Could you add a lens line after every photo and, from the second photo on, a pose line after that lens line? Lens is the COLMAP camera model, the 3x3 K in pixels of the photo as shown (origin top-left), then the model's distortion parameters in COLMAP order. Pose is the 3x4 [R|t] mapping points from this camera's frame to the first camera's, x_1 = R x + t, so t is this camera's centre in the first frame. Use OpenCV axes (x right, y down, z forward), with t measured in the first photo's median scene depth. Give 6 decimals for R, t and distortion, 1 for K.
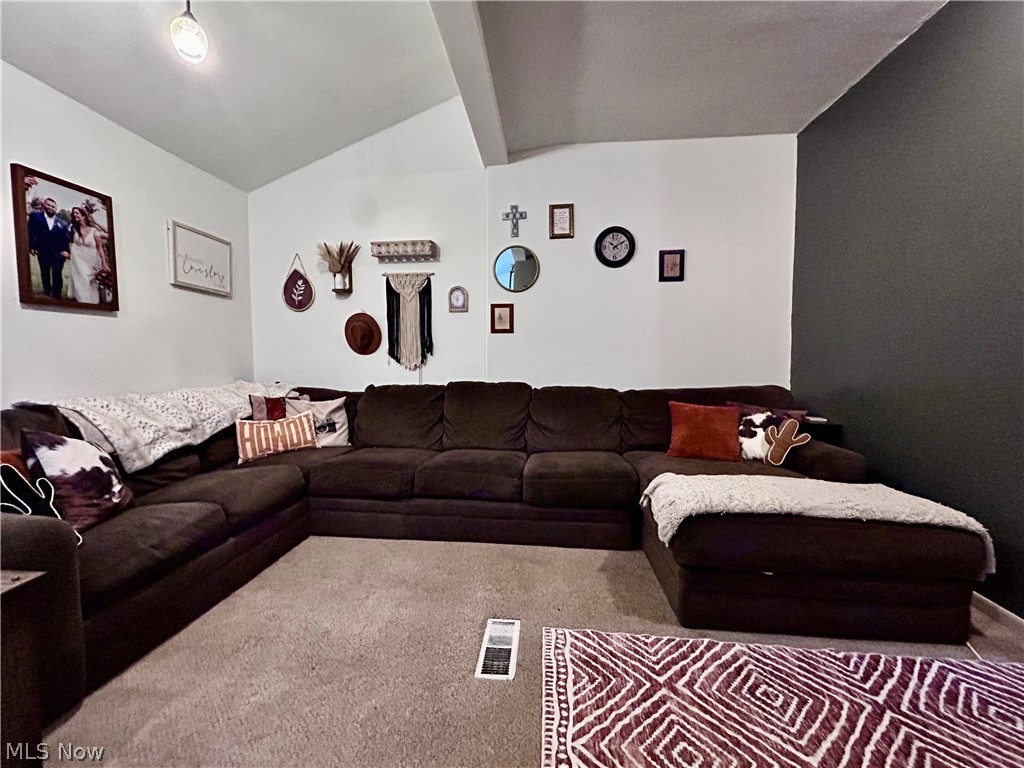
lens RADIAL K [[428.2, 0, 509.9], [0, 428.2, 385.1], [0, 0, 1]] dist [-0.001888, 0.001097]
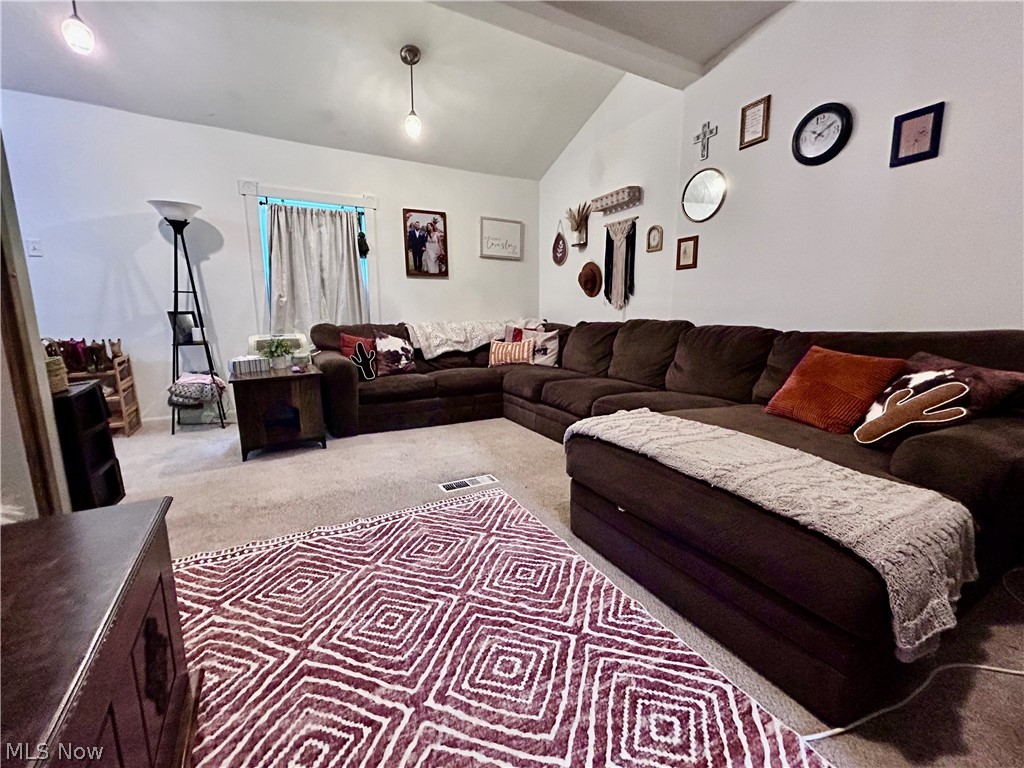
lens RADIAL K [[428.2, 0, 509.9], [0, 428.2, 385.1], [0, 0, 1]] dist [-0.001888, 0.001097]
pose [[0.554007, 0.135978, -0.821332, 0.862865], [-0.043033, 0.989929, 0.134864, 0.034118], [0.831399, -0.039371, 0.554279, 0.195675]]
